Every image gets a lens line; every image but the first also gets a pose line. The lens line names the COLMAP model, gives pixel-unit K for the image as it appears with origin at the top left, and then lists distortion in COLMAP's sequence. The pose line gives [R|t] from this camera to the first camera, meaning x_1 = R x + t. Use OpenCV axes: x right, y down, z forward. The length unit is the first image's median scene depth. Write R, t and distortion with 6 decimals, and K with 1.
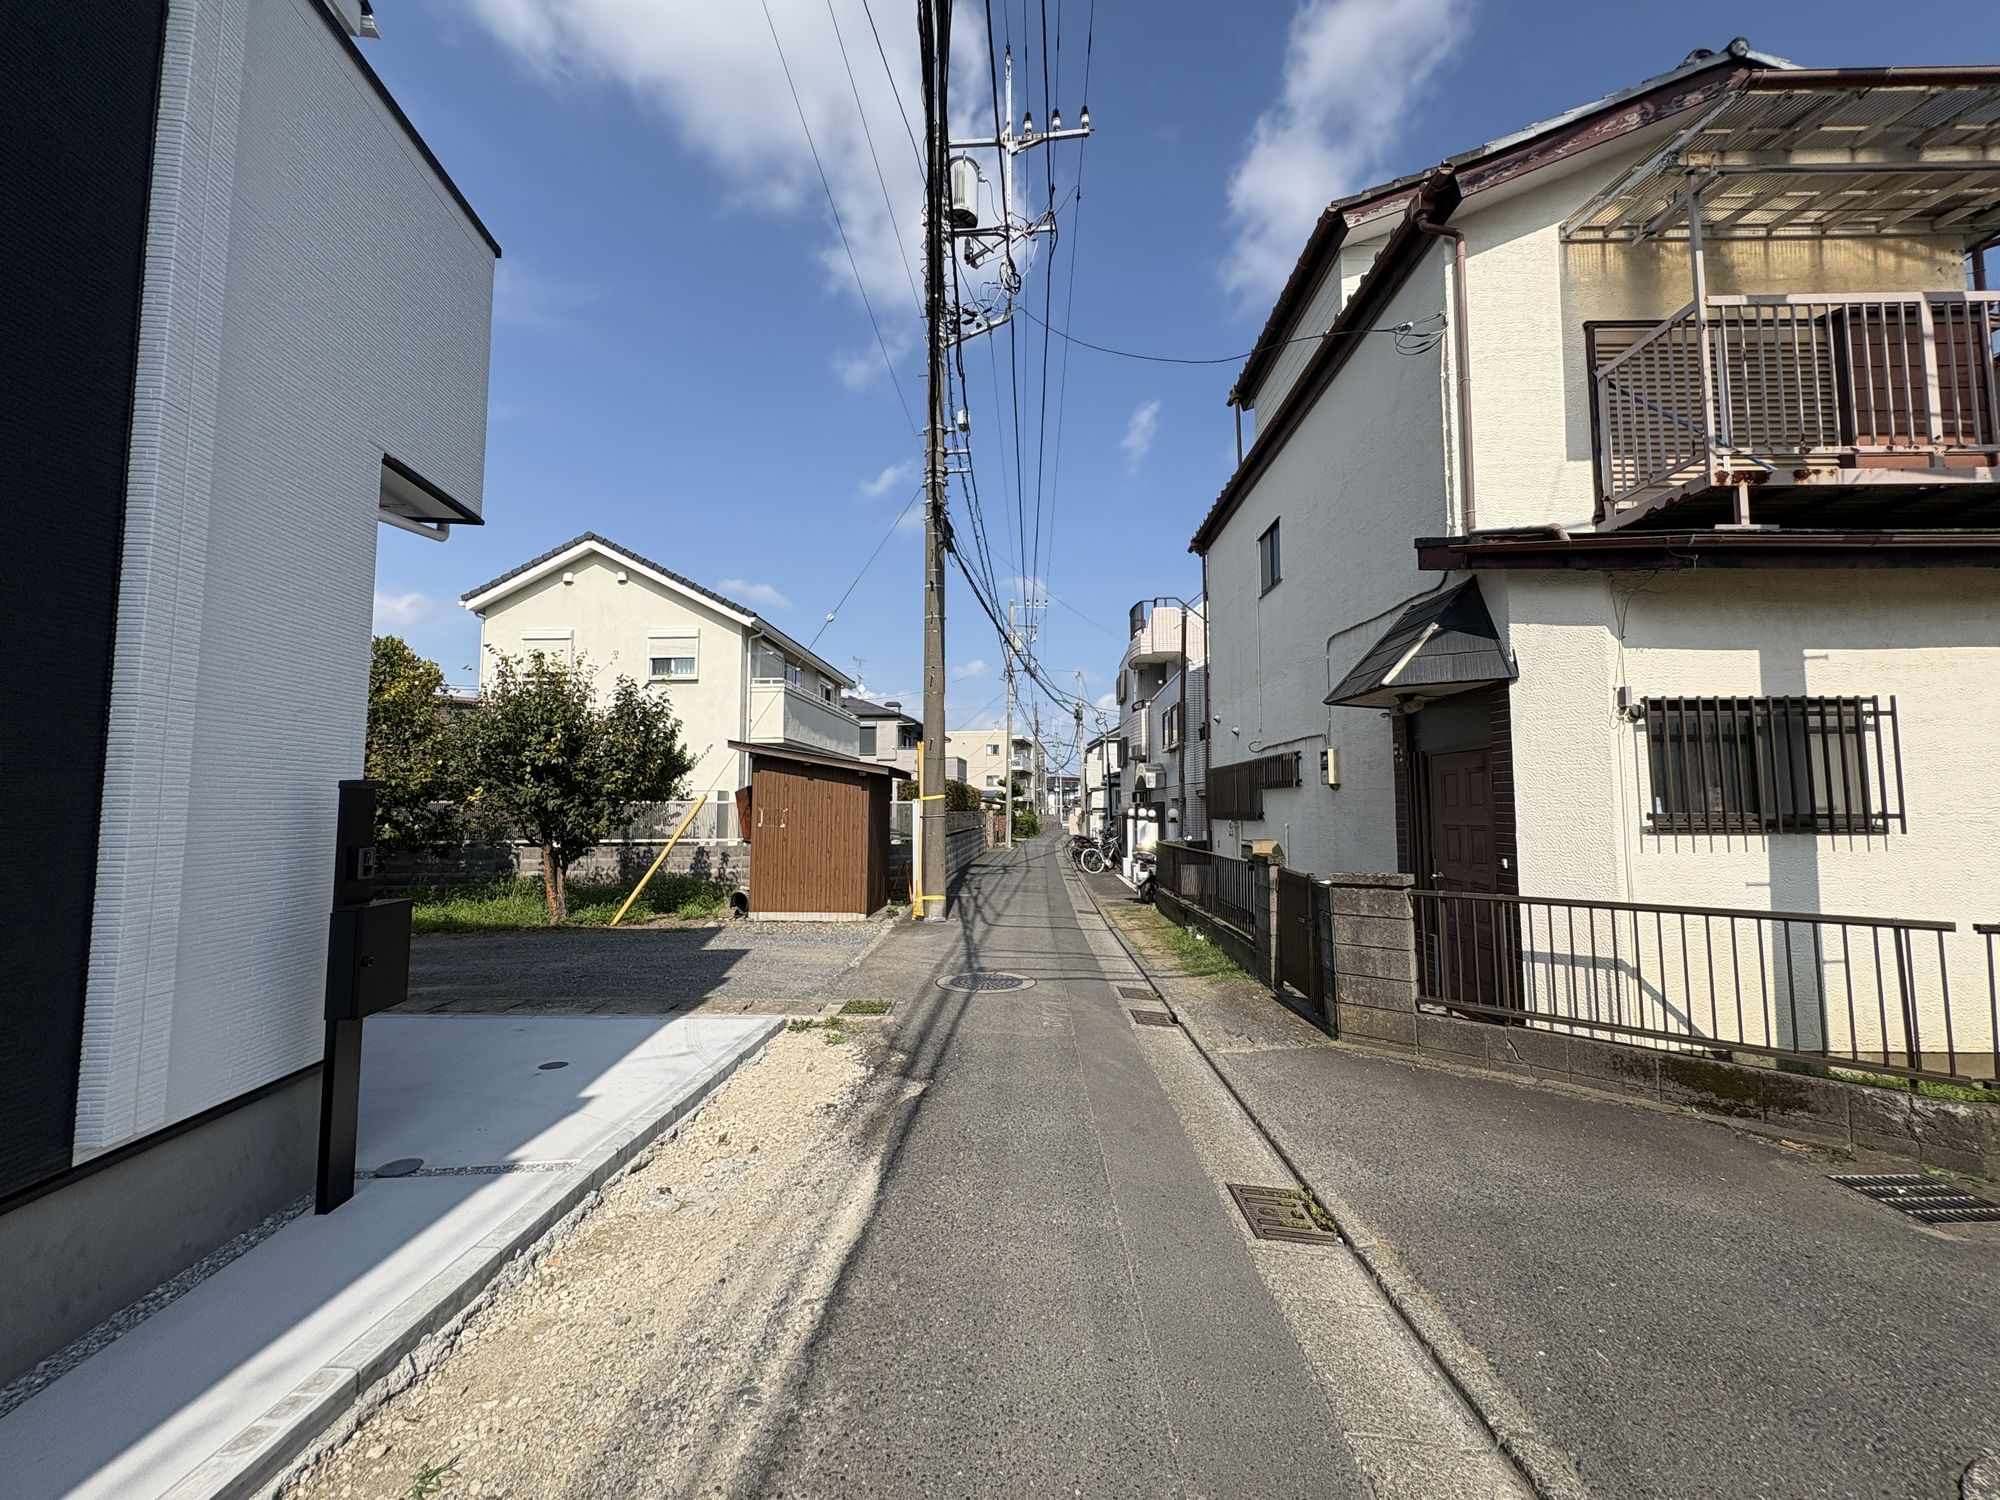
lens RADIAL K [[796.3, 0, 1006.7], [0, 796.3, 747.7], [0, 0, 1]] dist [-0.004318, 0.000203]
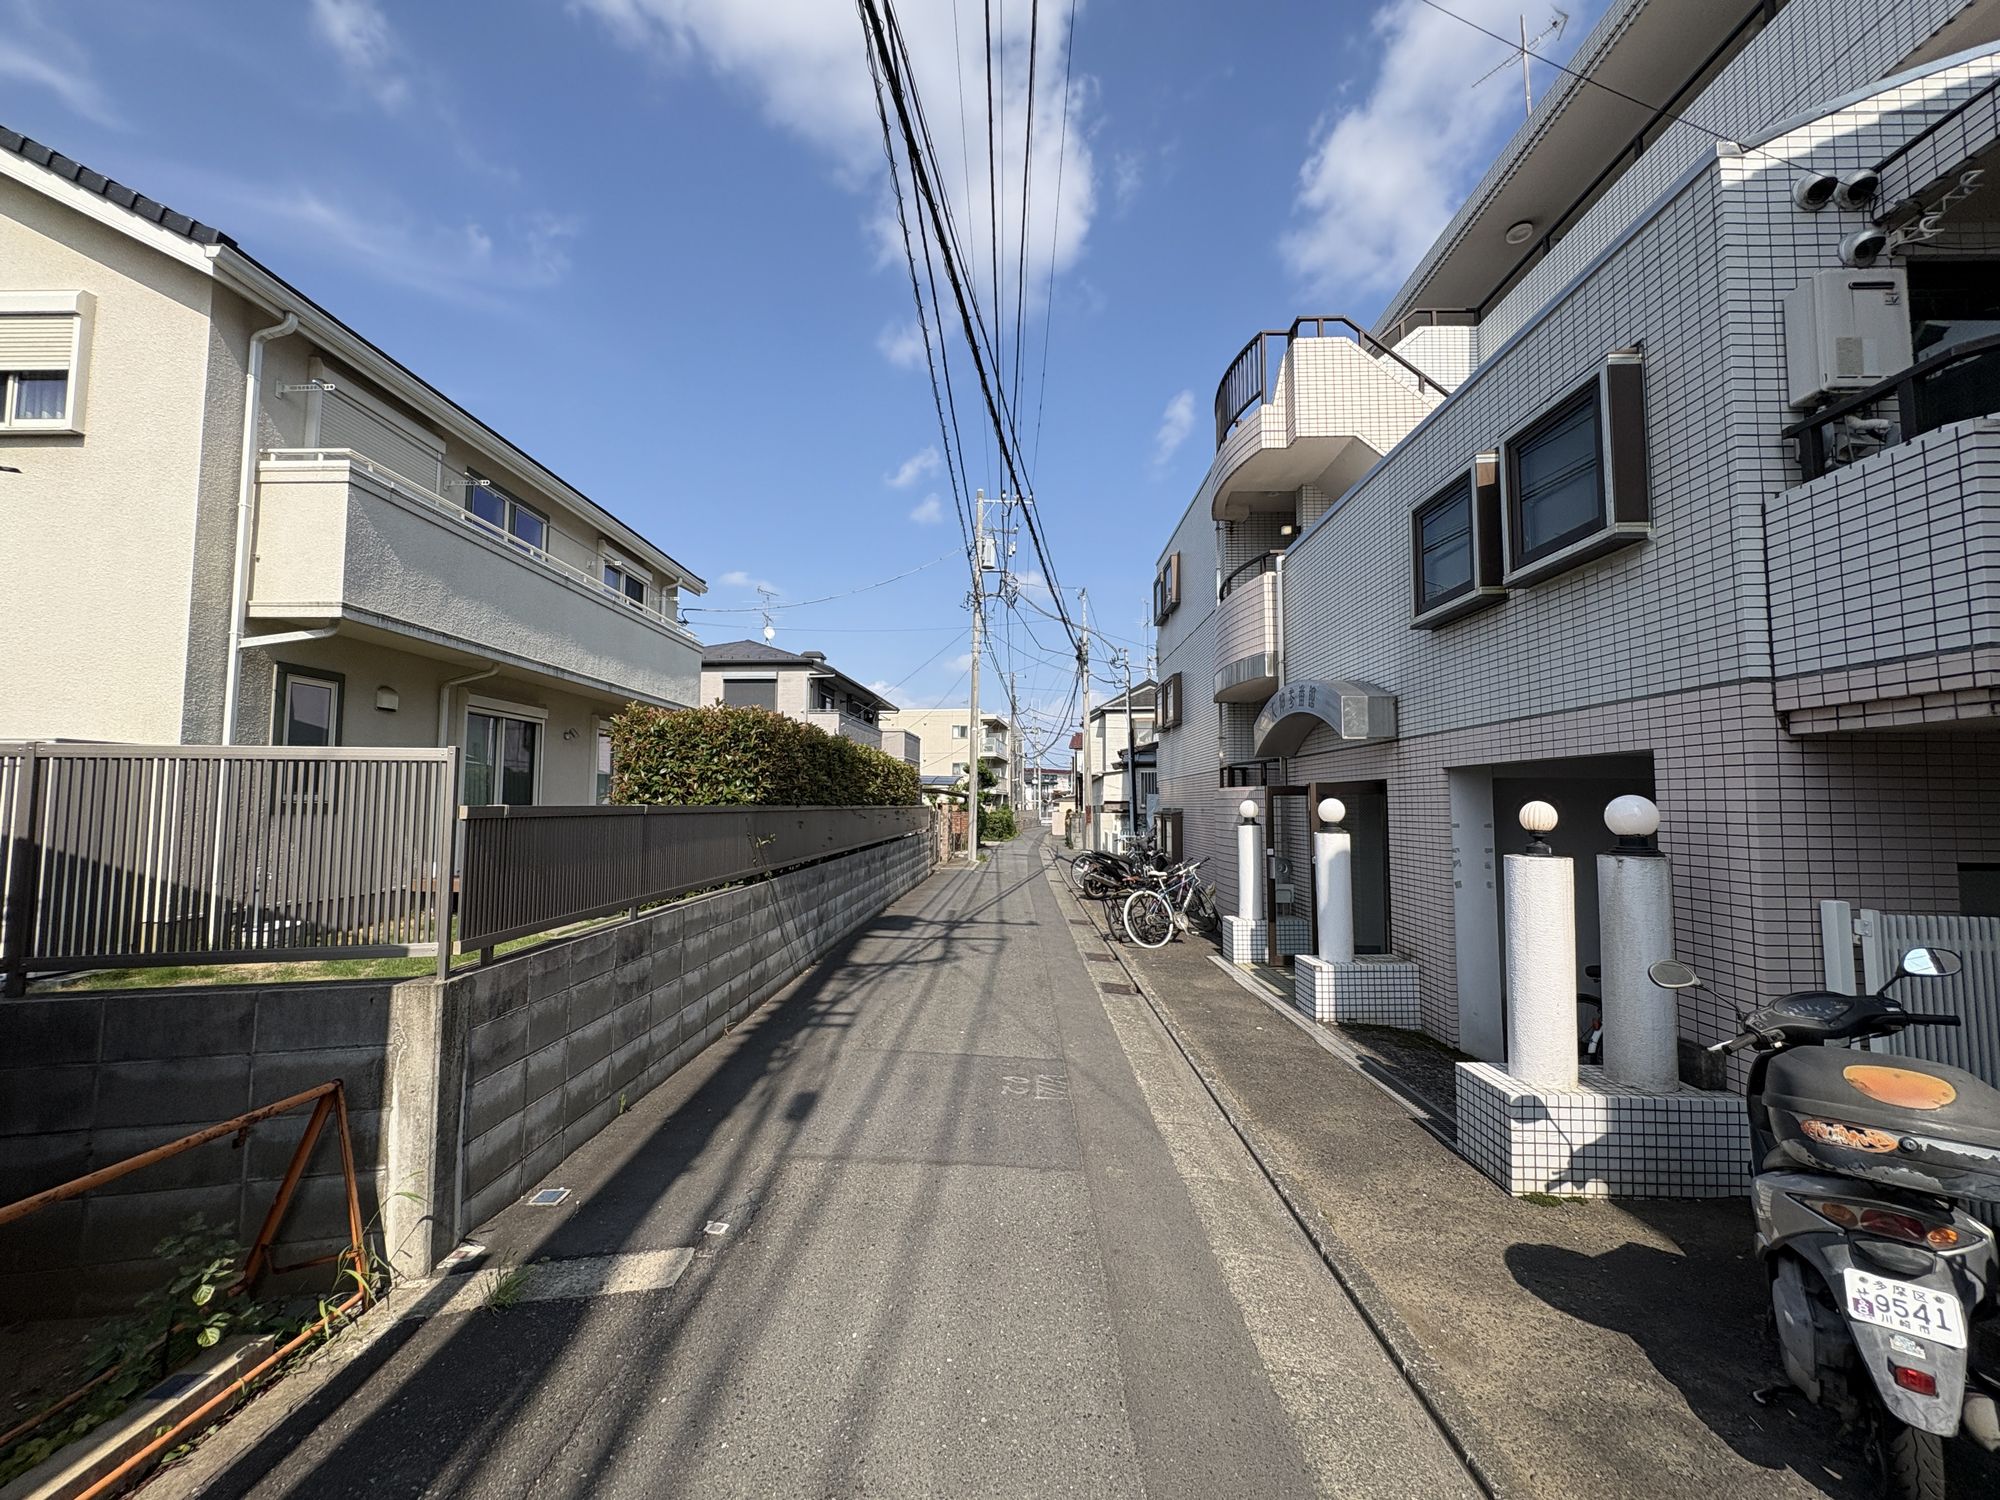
lens RADIAL K [[796.3, 0, 1019.8], [0, 796.3, 750.1], [0, 0, 1]] dist [-0.004318, 0.000203]
pose [[0.998789, 0.008269, 0.048496, 0.008007], [-0.008698, 0.999925, 0.008640, 0.023146], [-0.048420, -0.009051, 0.998786, 0.285401]]
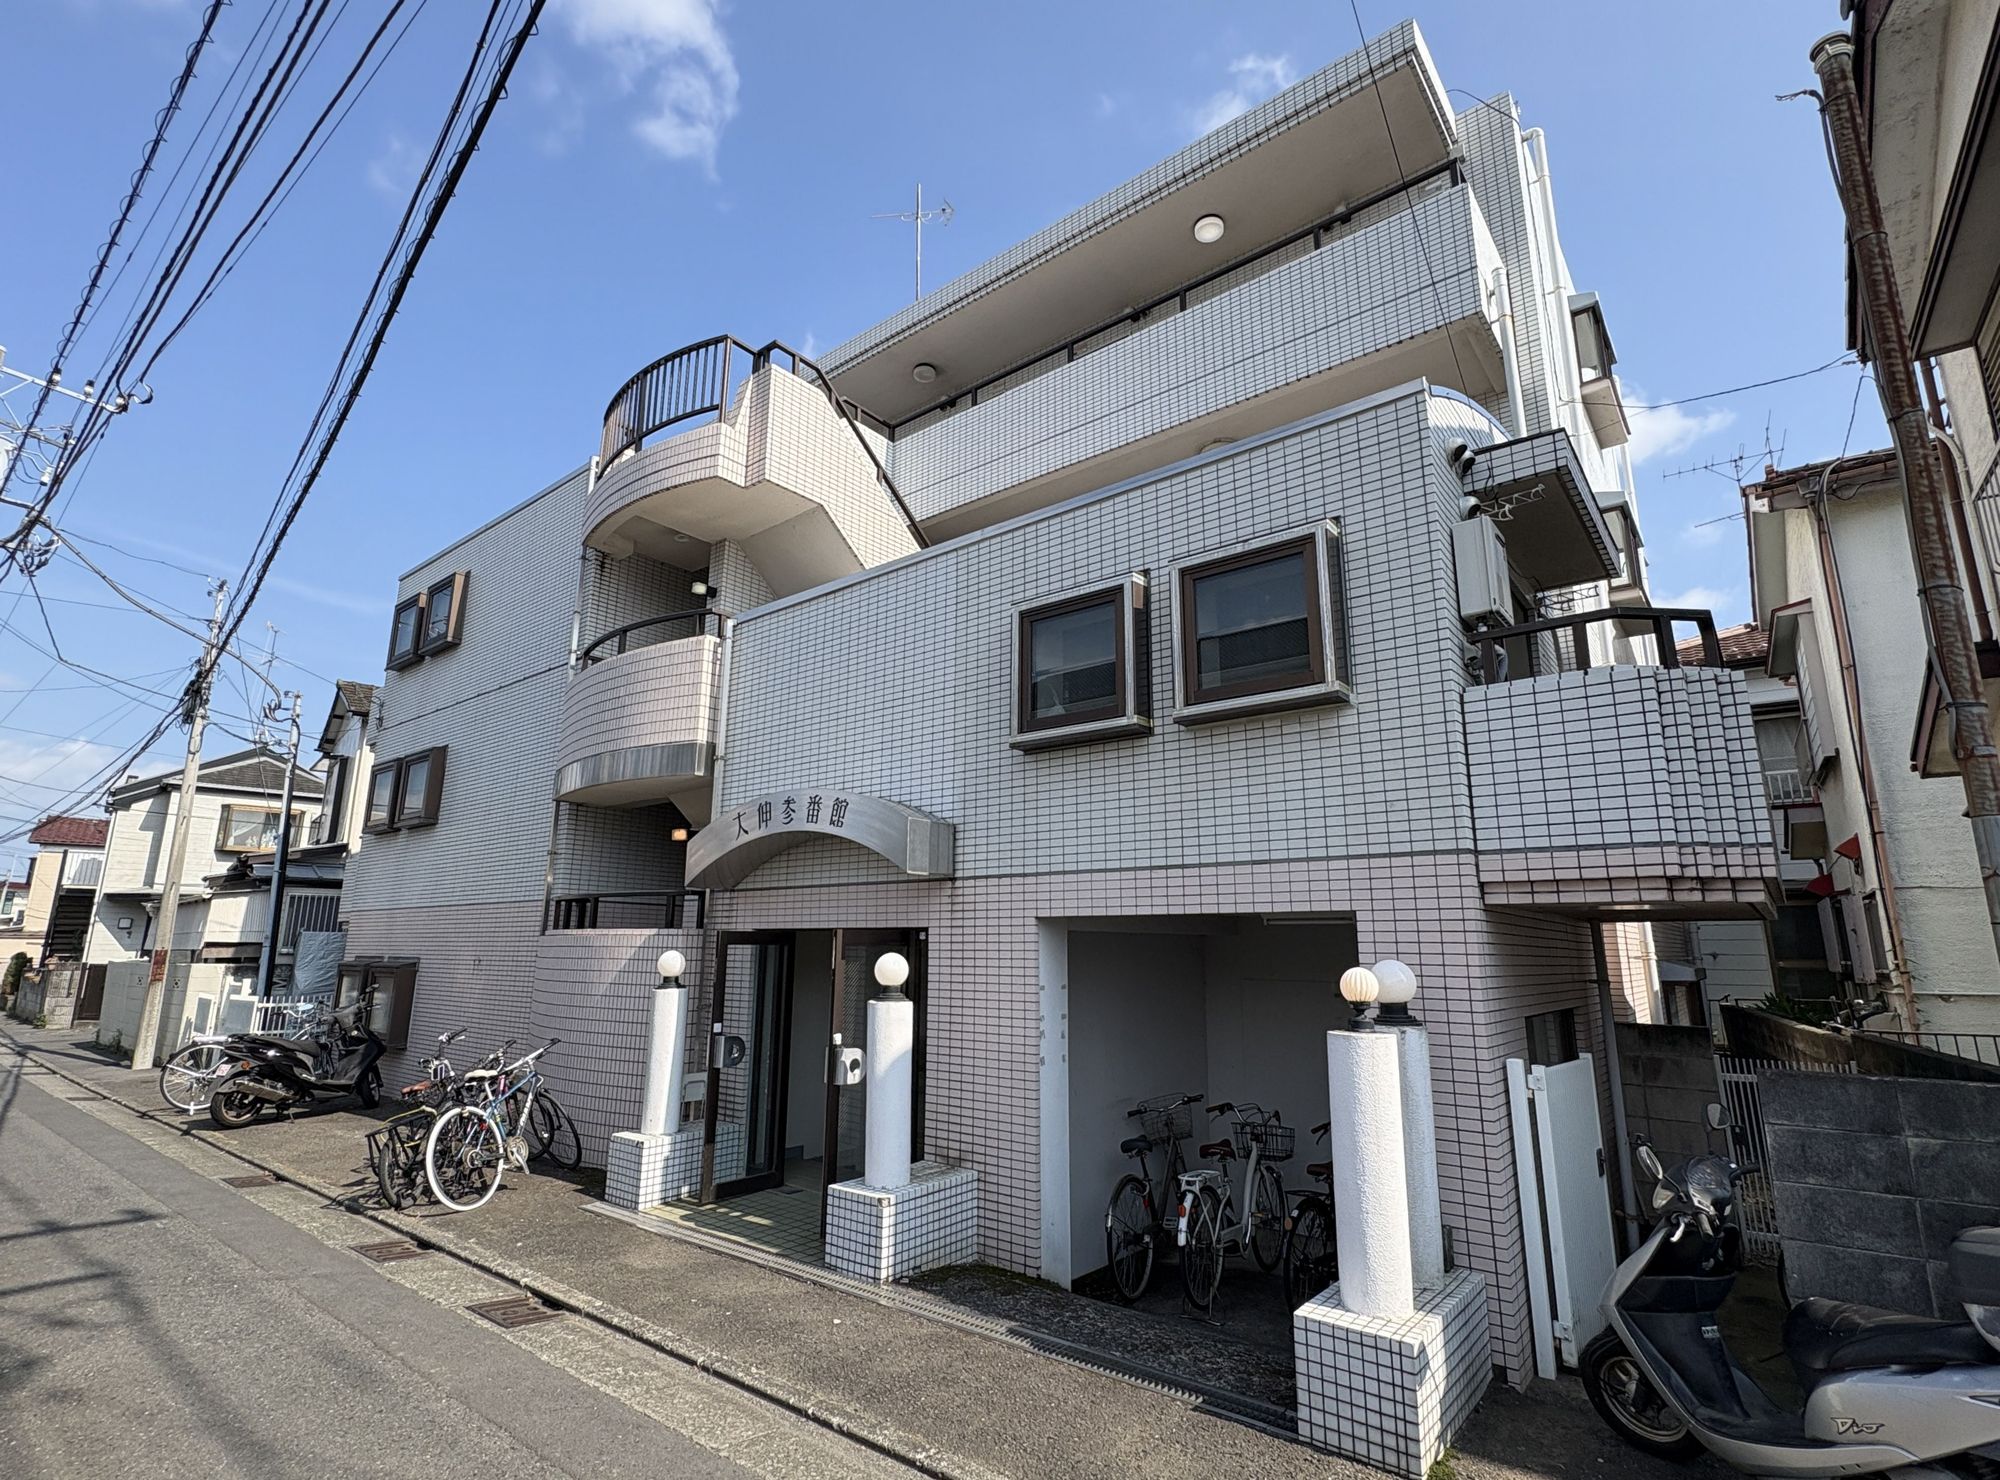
lens RADIAL K [[938.2, 0, 999.8], [0, 938.2, 748.2], [0, 0, 1]] dist [-0.002782, 0.000240]
pose [[0.582965, 0.176168, 0.793169, -0.025958], [-0.070861, 0.983515, -0.166364, 0.025594], [-0.809402, 0.040780, 0.585838, 0.341606]]
